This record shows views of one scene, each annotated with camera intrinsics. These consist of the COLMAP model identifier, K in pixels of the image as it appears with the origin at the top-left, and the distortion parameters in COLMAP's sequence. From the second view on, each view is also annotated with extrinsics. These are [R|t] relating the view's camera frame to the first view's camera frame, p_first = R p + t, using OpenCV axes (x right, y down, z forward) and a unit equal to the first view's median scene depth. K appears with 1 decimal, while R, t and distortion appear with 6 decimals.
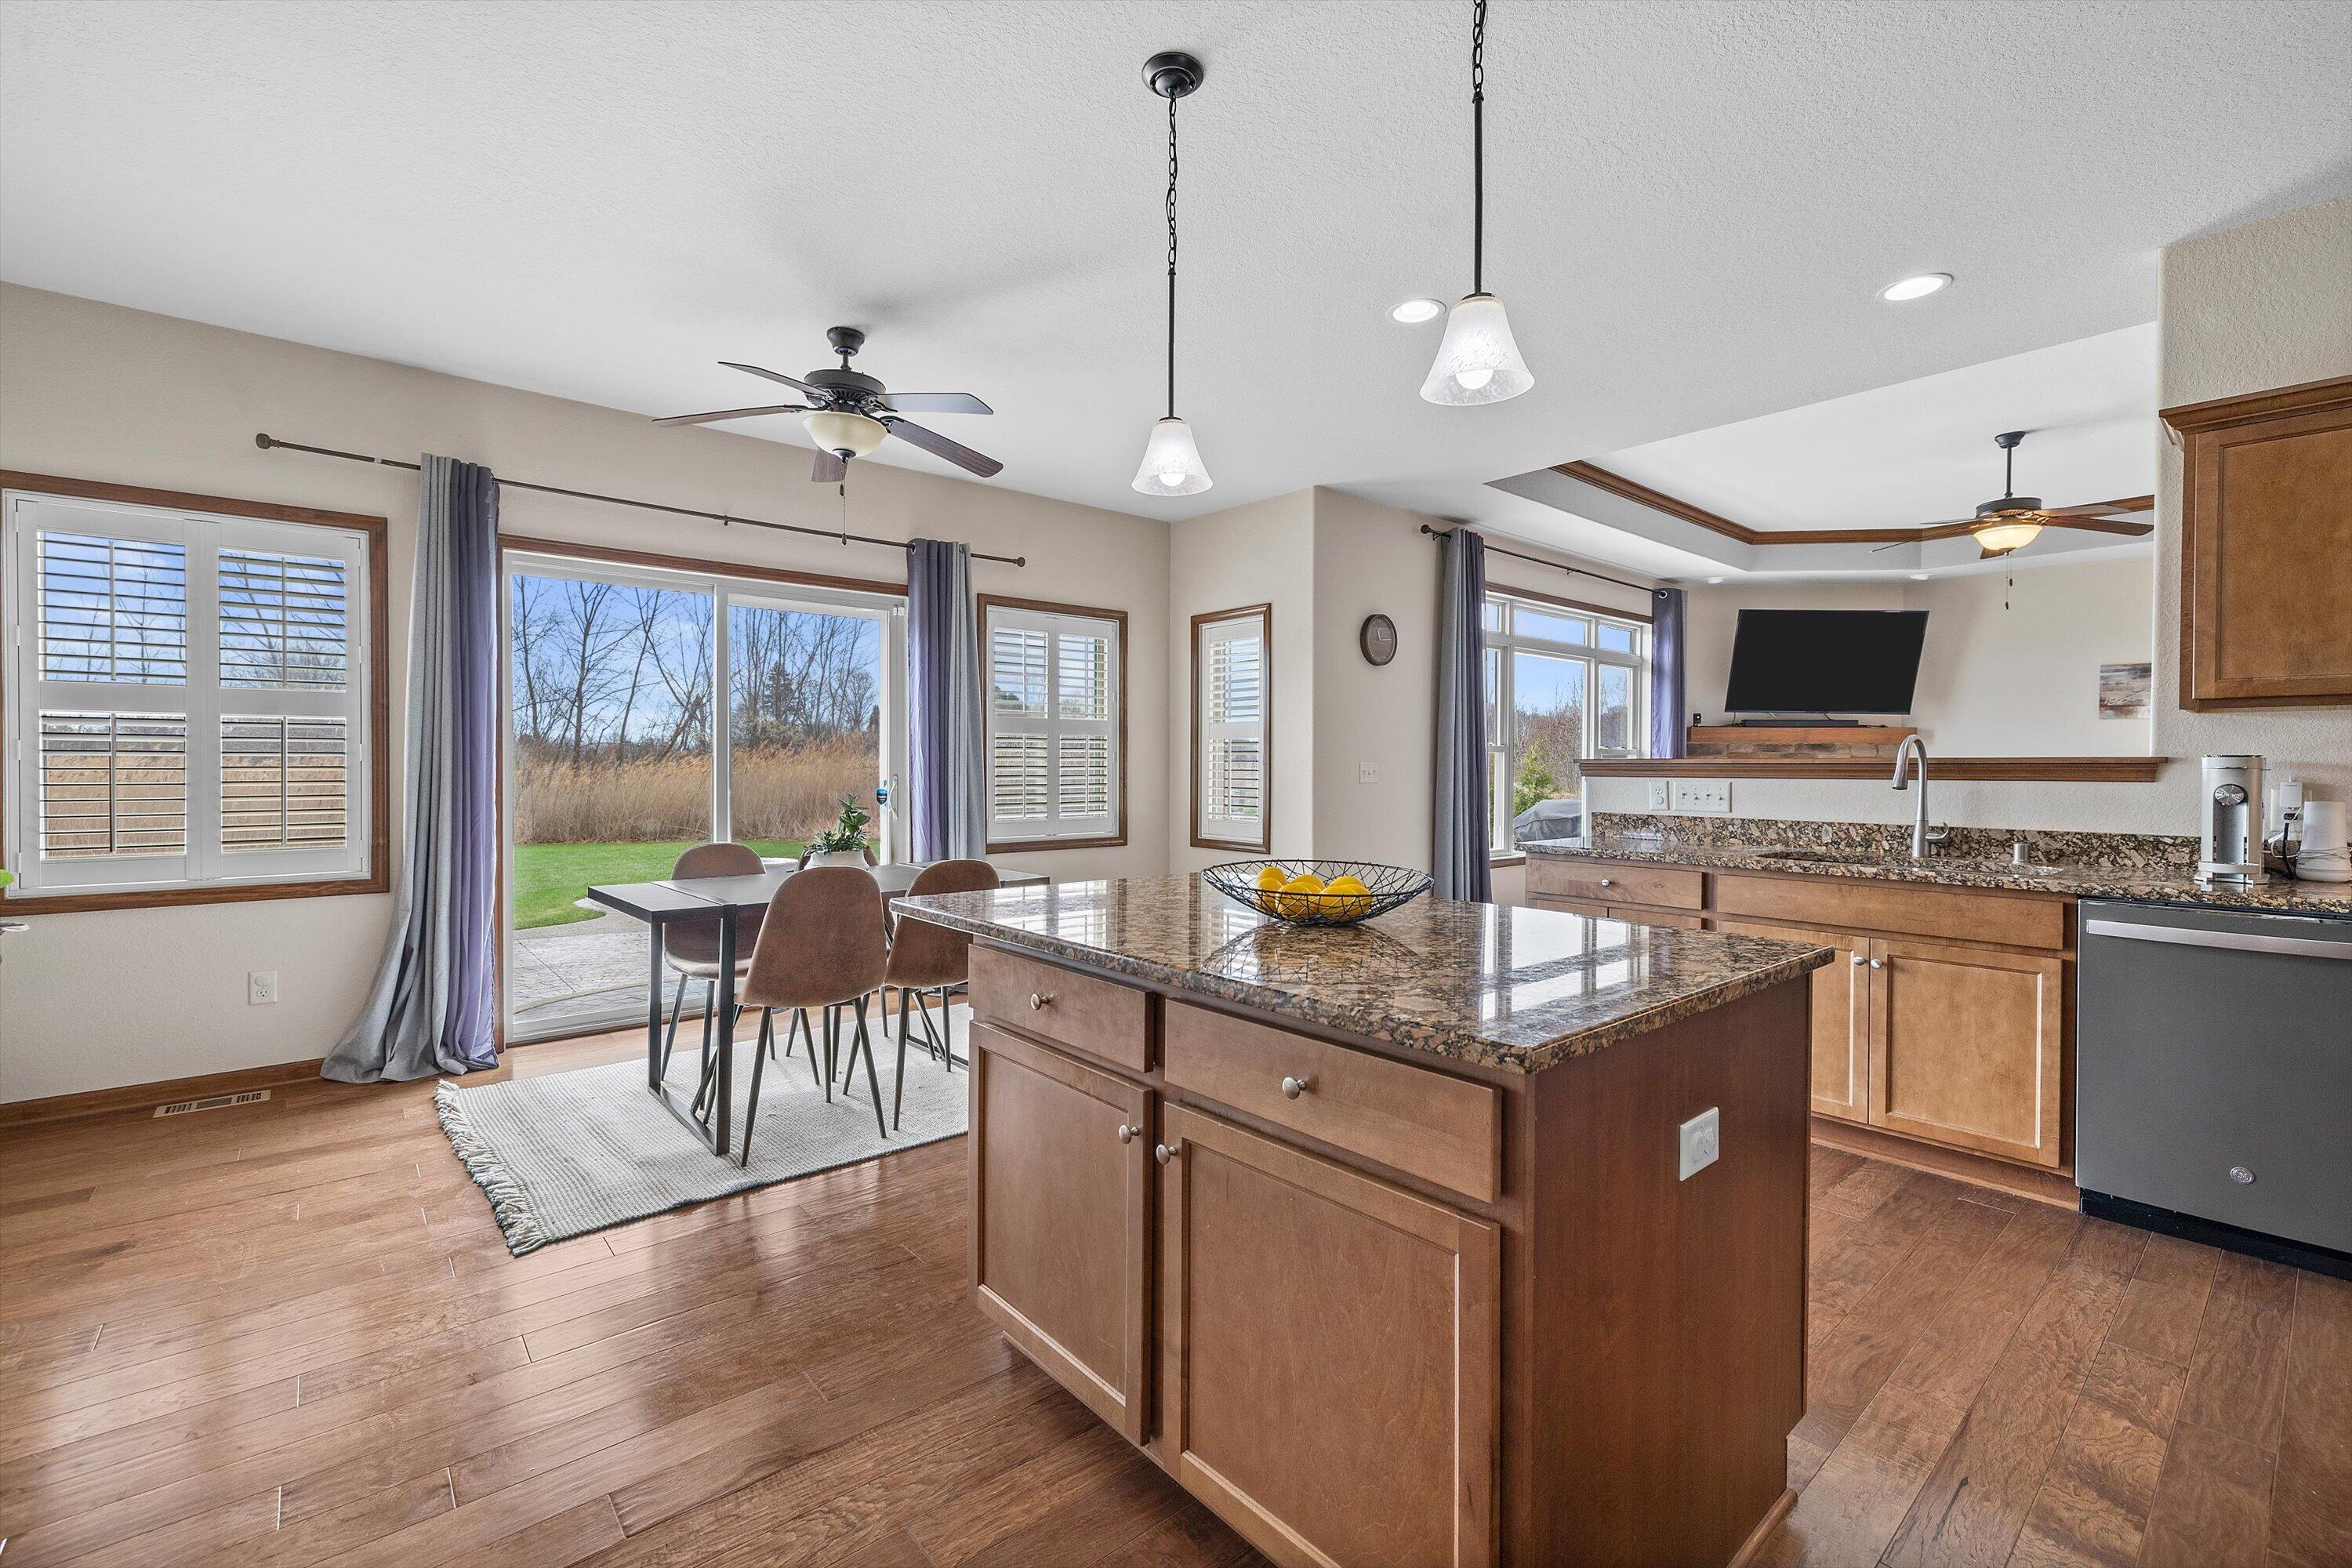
lens RADIAL K [[1002.7, 0, 1175.2], [0, 1002.7, 772.7], [0, 0, 1]] dist [0.000646, 0.000099]
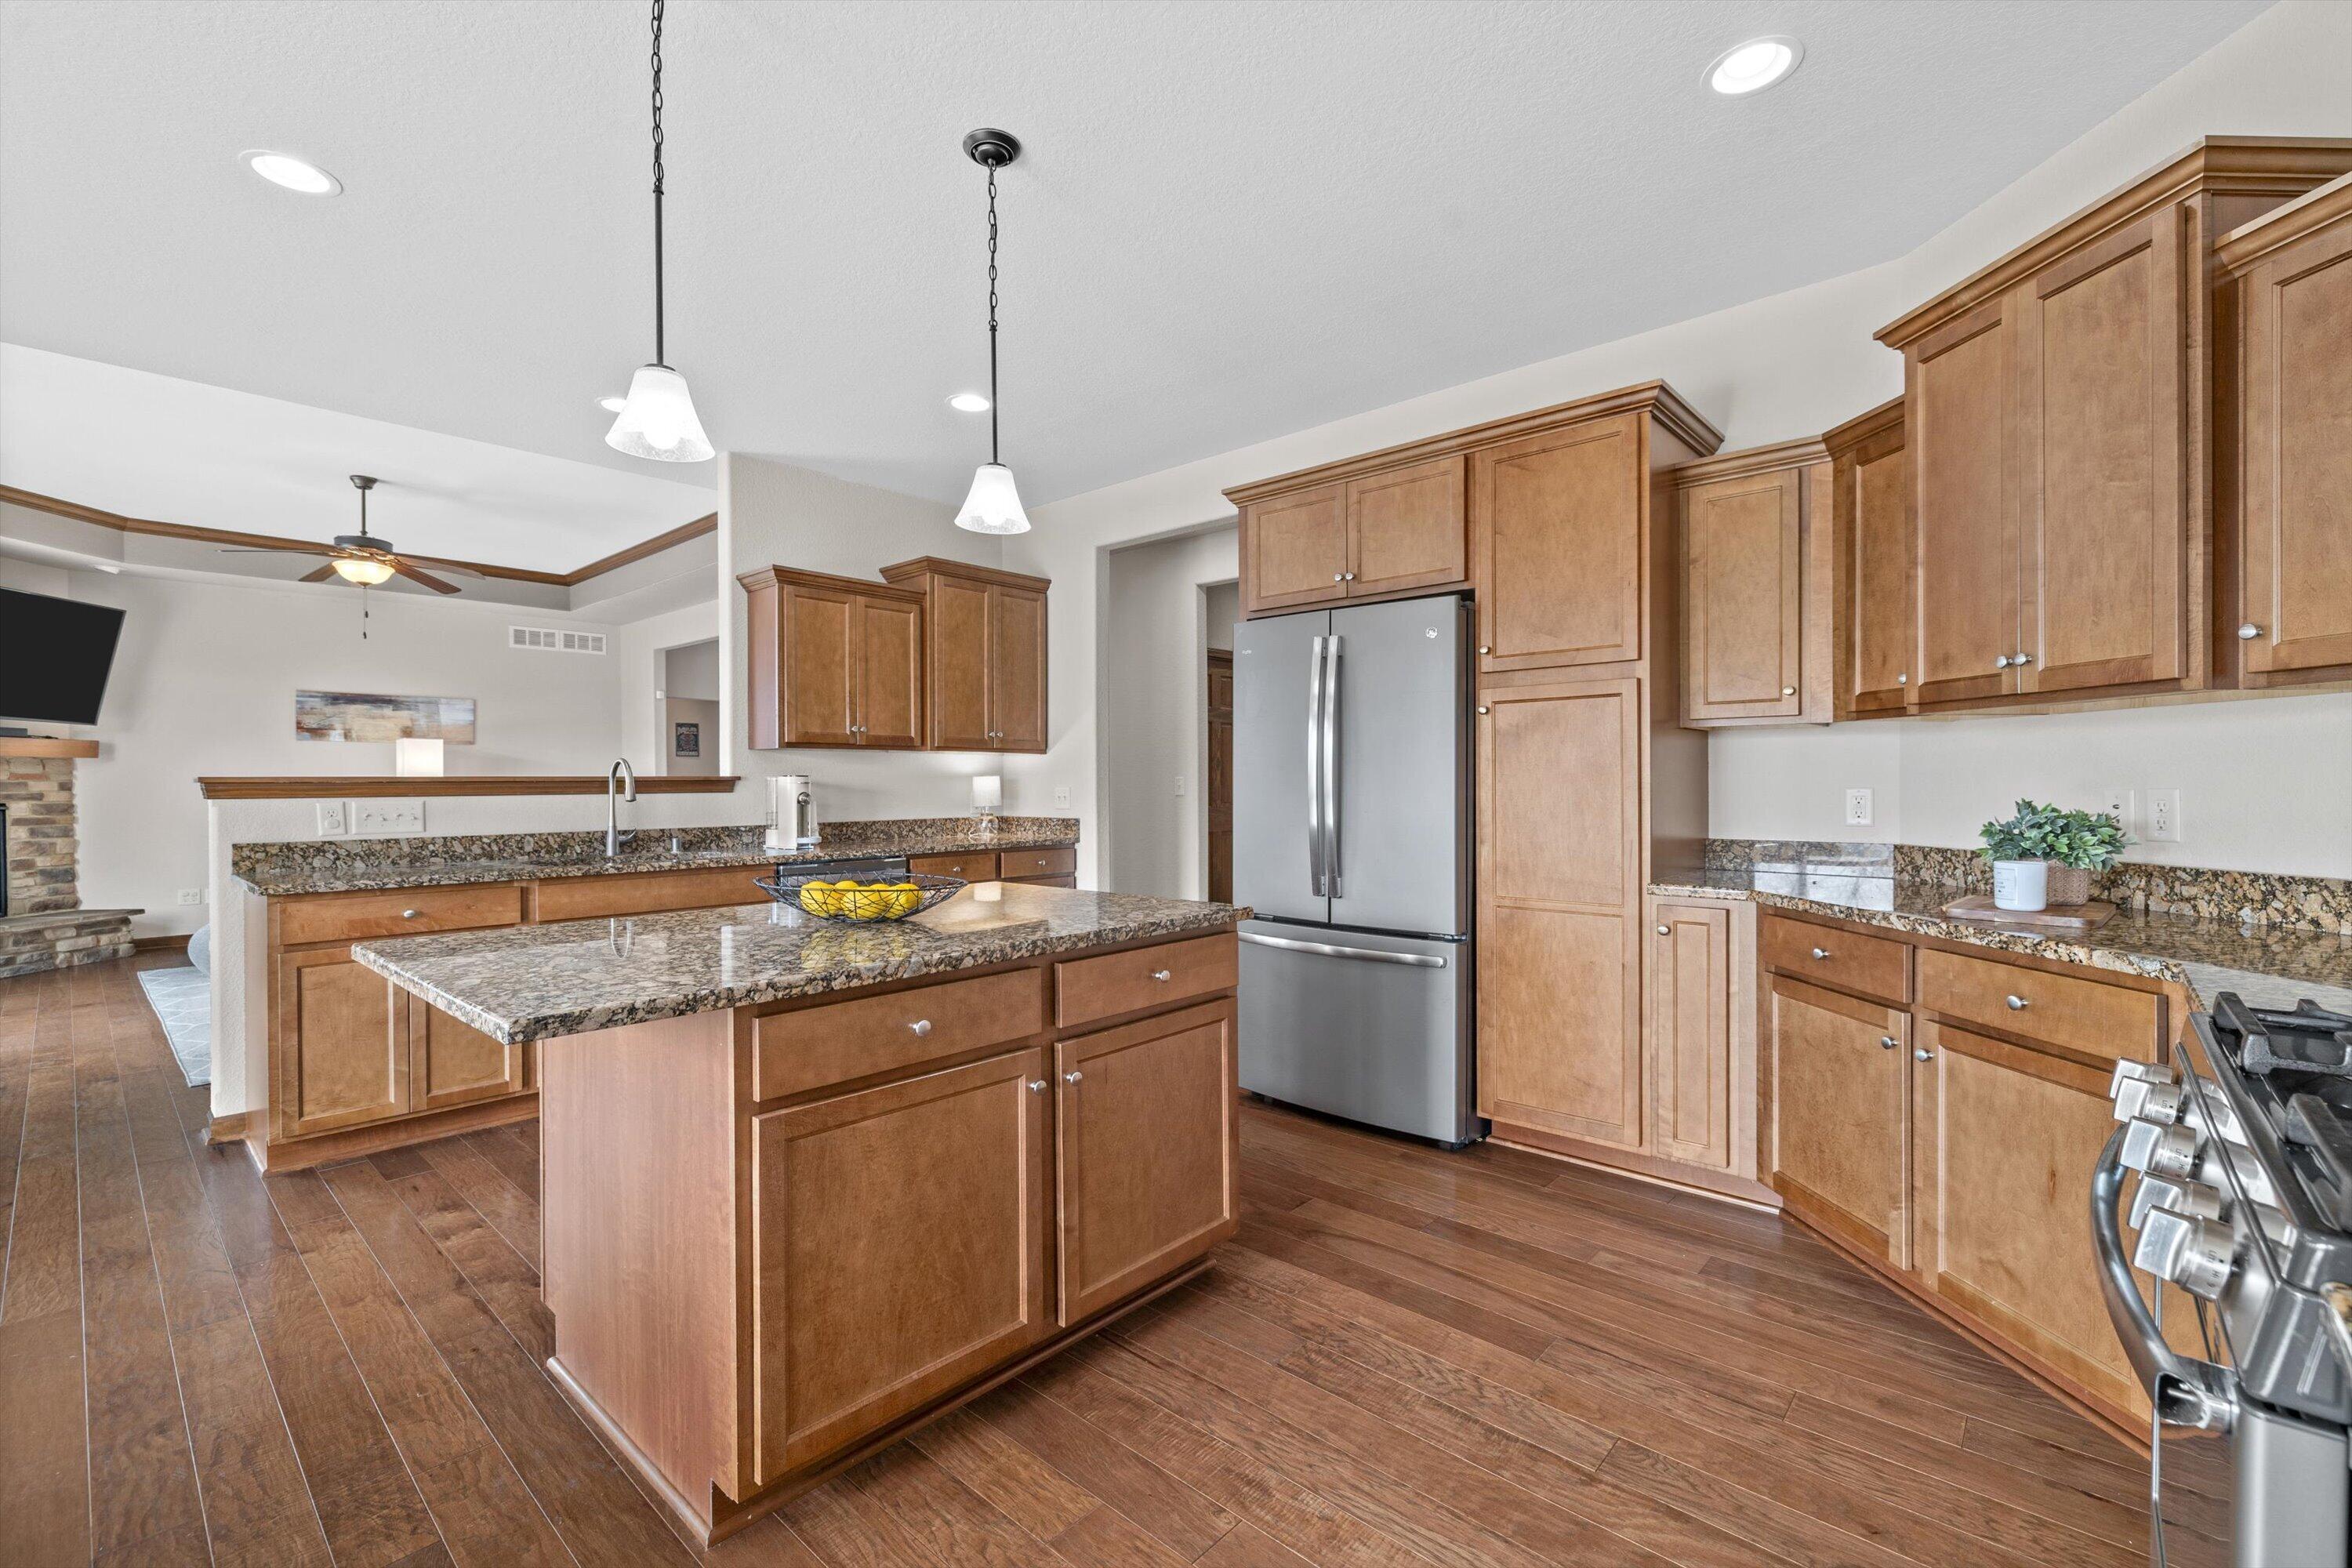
lens RADIAL K [[1004.1, 0, 1176.0], [0, 1004.1, 784.0], [0, 0, 1]] dist [-0.000200, -0.000286]
pose [[-0.126758, -0.005187, 0.991920, -0.524220], [0.012358, 0.999900, 0.006808, -0.004422], [-0.991857, 0.013121, -0.126682, 0.406883]]
